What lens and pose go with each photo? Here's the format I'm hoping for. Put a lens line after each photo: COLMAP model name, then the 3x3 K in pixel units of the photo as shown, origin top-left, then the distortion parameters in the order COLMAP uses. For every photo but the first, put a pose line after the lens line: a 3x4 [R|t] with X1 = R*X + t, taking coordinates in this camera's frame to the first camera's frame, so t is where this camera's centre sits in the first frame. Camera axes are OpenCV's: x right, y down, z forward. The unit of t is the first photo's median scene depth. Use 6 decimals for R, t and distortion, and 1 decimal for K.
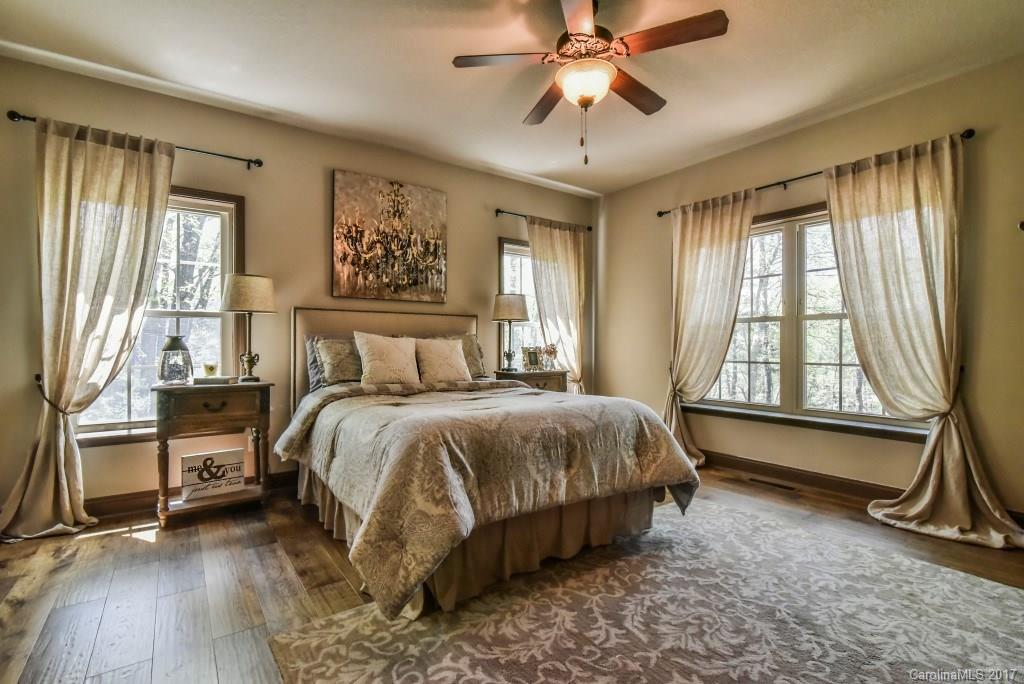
lens RADIAL K [[473.9, 0, 513.9], [0, 473.9, 341.7], [0, 0, 1]] dist [-0.021264, 0.000426]
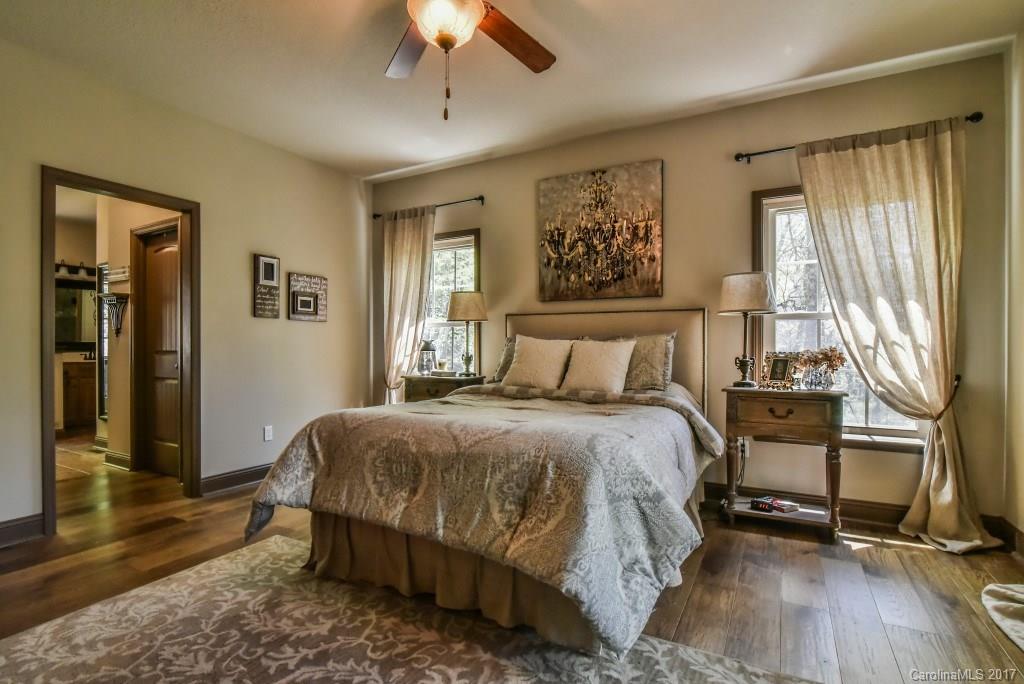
lens RADIAL K [[500.2, 0, 509.8], [0, 500.2, 346.2], [0, 0, 1]] dist [-0.025512, 0.001667]
pose [[0.417616, -0.002053, -0.908621, 0.584970], [0.002700, 0.999996, -0.001019, 0.004769], [0.908619, -0.002028, 0.417620, 0.460327]]
